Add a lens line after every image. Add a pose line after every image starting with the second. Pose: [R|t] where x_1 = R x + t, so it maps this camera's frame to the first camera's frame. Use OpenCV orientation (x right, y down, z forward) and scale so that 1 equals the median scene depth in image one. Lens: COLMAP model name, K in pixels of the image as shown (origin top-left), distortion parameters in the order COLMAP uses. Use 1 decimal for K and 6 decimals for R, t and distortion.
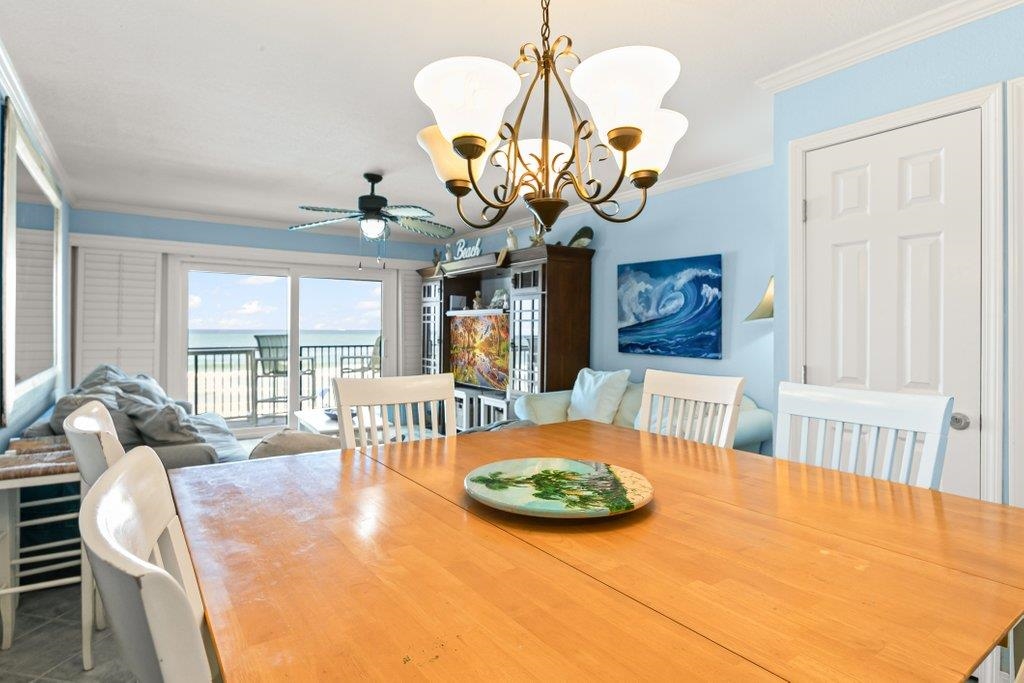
lens RADIAL K [[535.9, 0, 512.3], [0, 535.9, 334.1], [0, 0, 1]] dist [-0.002180, 0.000354]
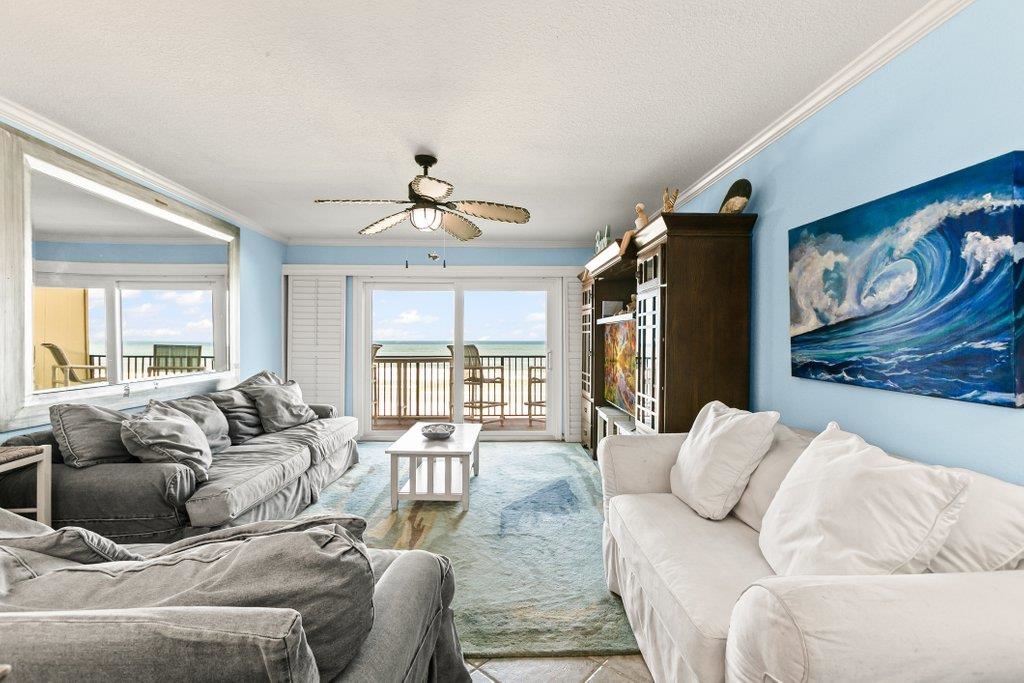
lens RADIAL K [[443.2, 0, 510.9], [0, 443.2, 344.8], [0, 0, 1]] dist [0.004890, 0.001238]
pose [[0.839457, 0.003898, -0.543413, 0.213809], [-0.004803, 0.999988, -0.000247, 0.000130], [0.543405, 0.002817, 0.839466, 0.434209]]
